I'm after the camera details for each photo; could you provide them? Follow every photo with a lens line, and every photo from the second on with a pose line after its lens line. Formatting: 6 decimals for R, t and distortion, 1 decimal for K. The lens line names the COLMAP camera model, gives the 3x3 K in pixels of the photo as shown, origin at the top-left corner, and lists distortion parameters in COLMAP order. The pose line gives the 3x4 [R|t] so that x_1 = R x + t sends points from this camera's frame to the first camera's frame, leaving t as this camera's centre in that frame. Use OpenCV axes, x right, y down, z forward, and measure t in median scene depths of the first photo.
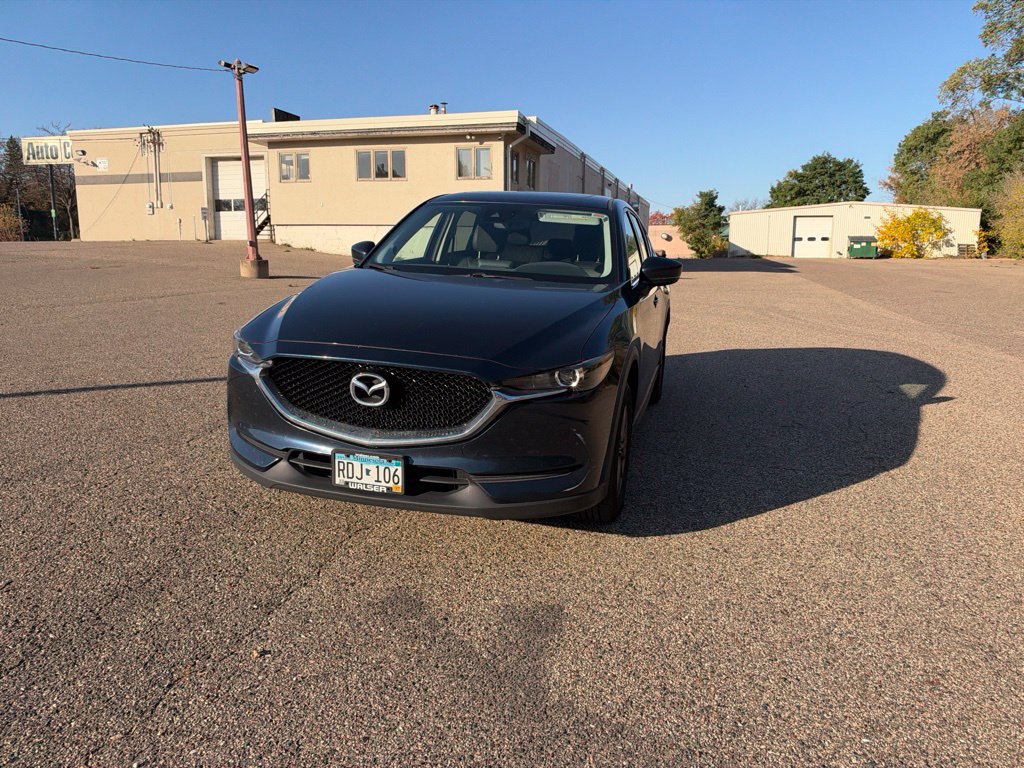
lens RADIAL K [[736.5, 0, 518.6], [0, 736.5, 387.2], [0, 0, 1]] dist [0.013786, -0.034789]
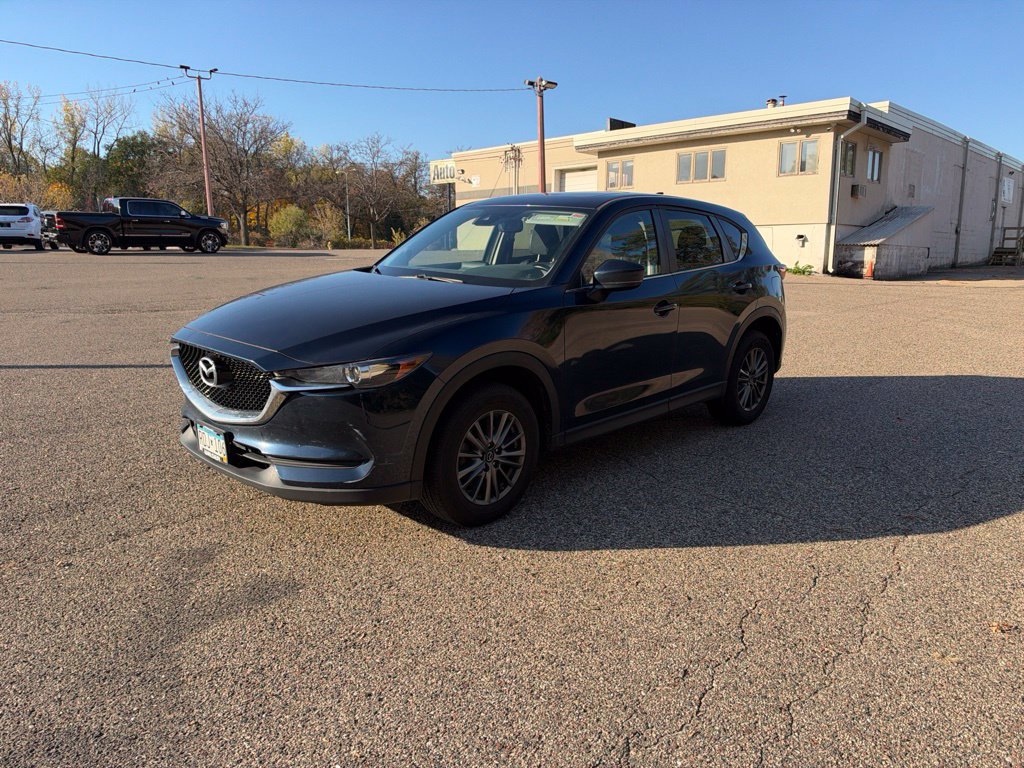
lens RADIAL K [[736.4, 0, 517.1], [0, 736.4, 401.7], [0, 0, 1]] dist [0.001500, -0.029989]
pose [[0.877206, 0.089599, -0.471680, 0.141371], [-0.082615, 0.995947, 0.035543, -0.005801], [0.472953, 0.007789, 0.881053, 0.035043]]
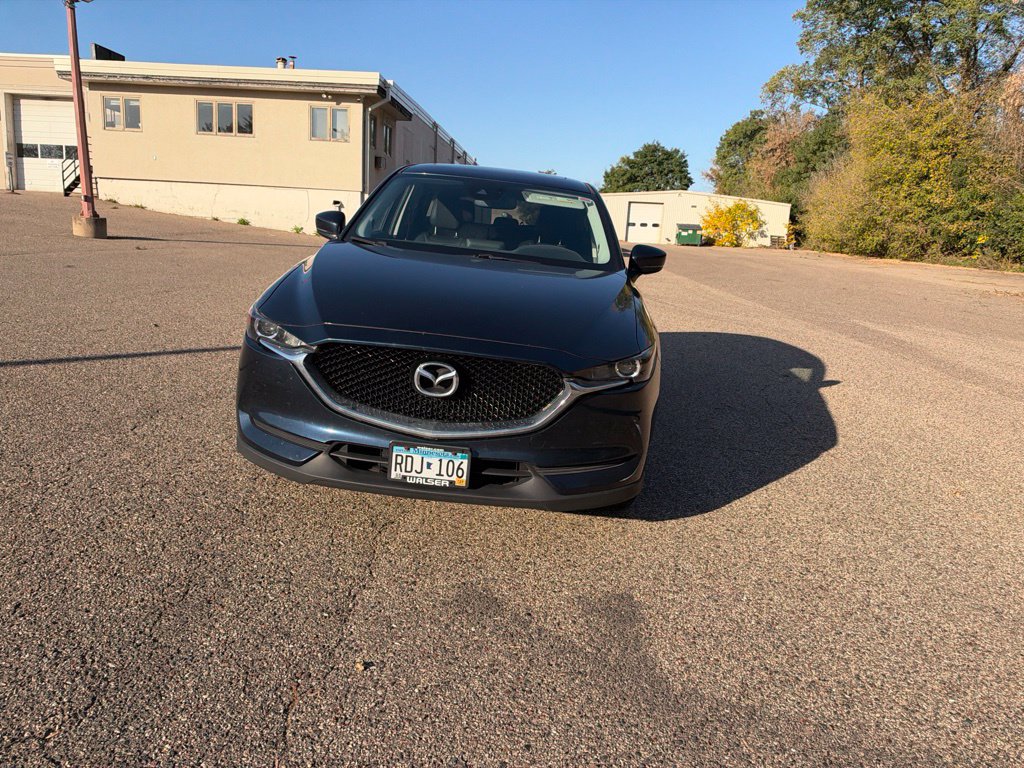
lens RADIAL K [[739.2, 0, 519.0], [0, 739.2, 390.9], [0, 0, 1]] dist [0.011040, -0.023179]
pose [[0.974395, 0.003568, 0.224813, -0.055843], [-0.012602, 0.999169, 0.038762, -0.003534], [-0.224488, -0.040602, 0.973631, 0.009314]]
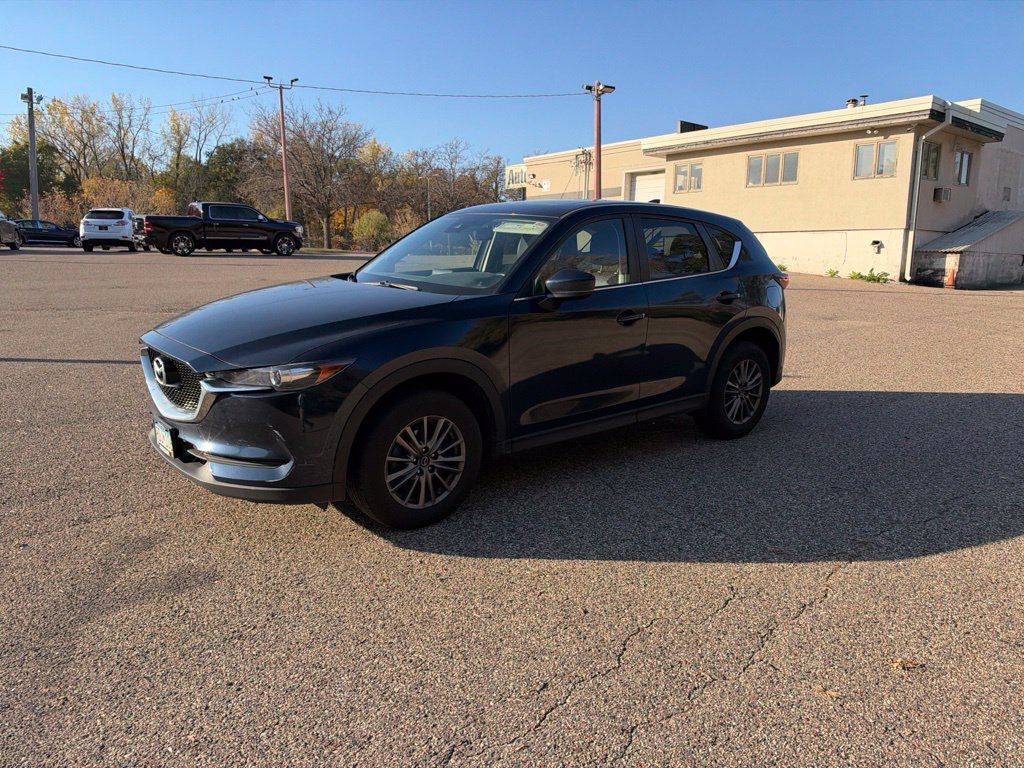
lens RADIAL K [[736.5, 0, 508.9], [0, 736.5, 403.9], [0, 0, 1]] dist [-0.009527, -0.006753]
pose [[0.813149, 0.114103, -0.570762, 0.178934], [-0.107741, 0.993158, 0.045050, -0.011225], [0.571997, 0.024862, 0.819879, 0.056329]]
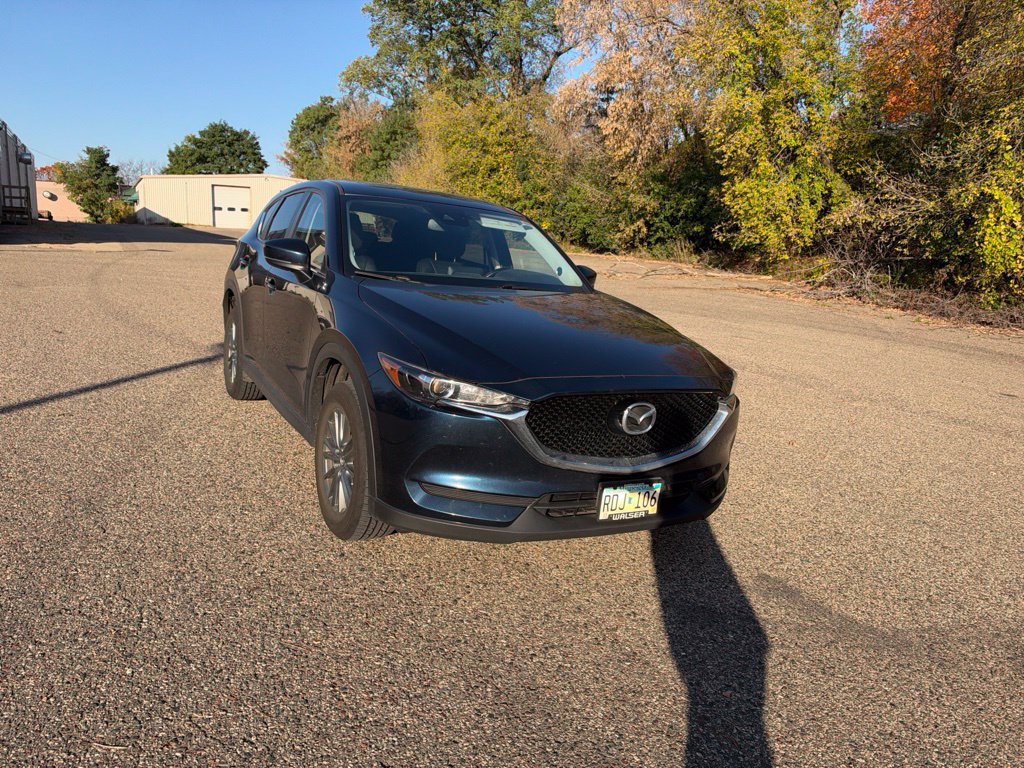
lens RADIAL K [[741.9, 0, 506.6], [0, 741.9, 388.7], [0, 0, 1]] dist [-0.005545, -0.008607]
pose [[0.721273, -0.111905, 0.683551, -0.180949], [0.081810, 0.993719, 0.076358, -0.022743], [-0.687803, 0.000847, 0.725897, 0.070939]]
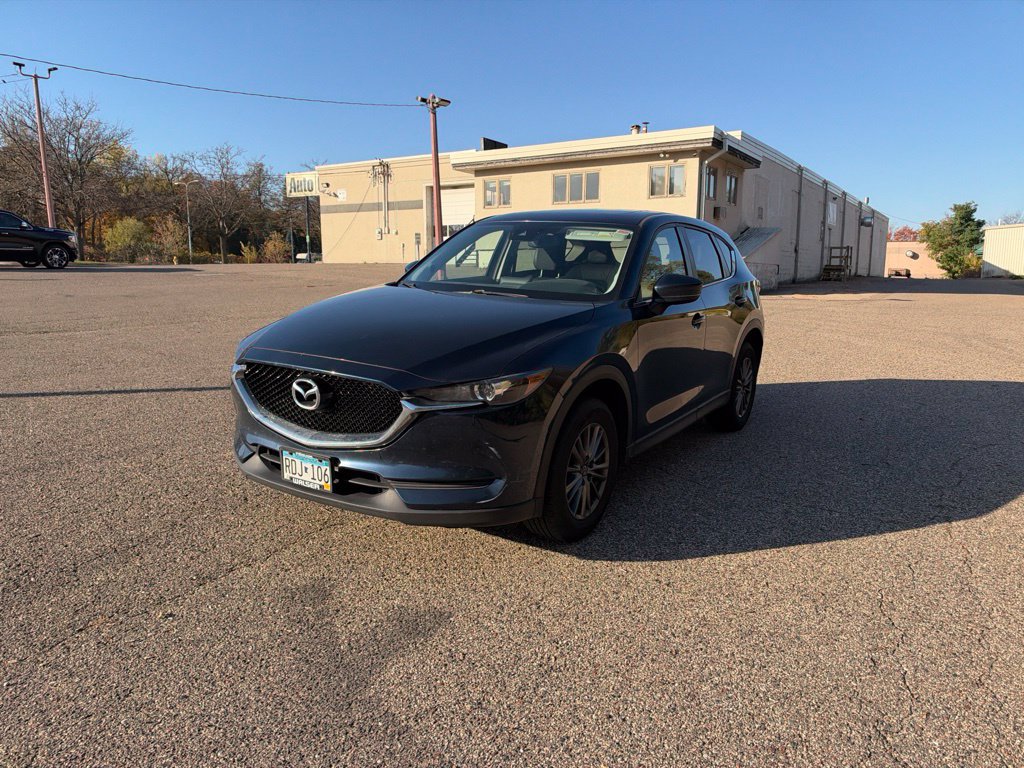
lens RADIAL K [[734.3, 0, 516.7], [0, 734.3, 403.7], [0, 0, 1]] dist [0.008870, -0.026101]
pose [[0.955131, 0.050044, -0.291924, 0.074493], [-0.051388, 0.998674, 0.003069, -0.000368], [0.291690, 0.012070, 0.956437, 0.008388]]
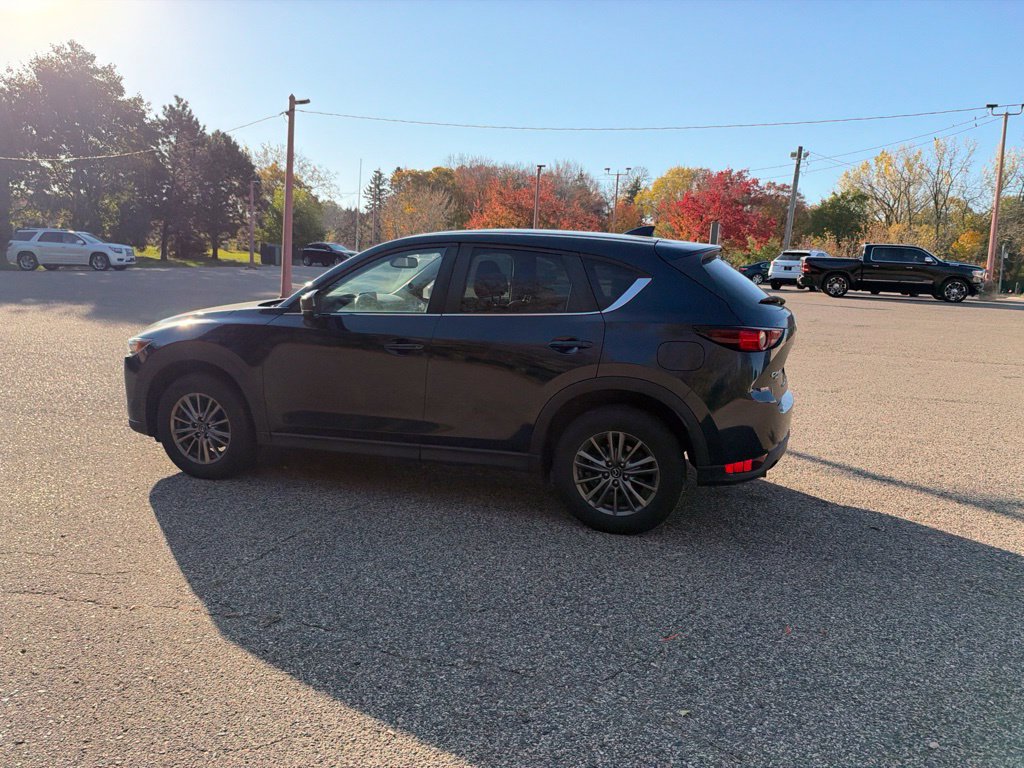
lens RADIAL K [[739.2, 0, 519.0], [0, 739.2, 390.9], [0, 0, 1]] dist [0.011040, -0.023179]
pose [[-0.046368, 0.144503, -0.988417, 0.310800], [-0.234102, 0.960354, 0.151382, -0.067609], [0.971106, 0.238410, -0.010701, 0.346172]]
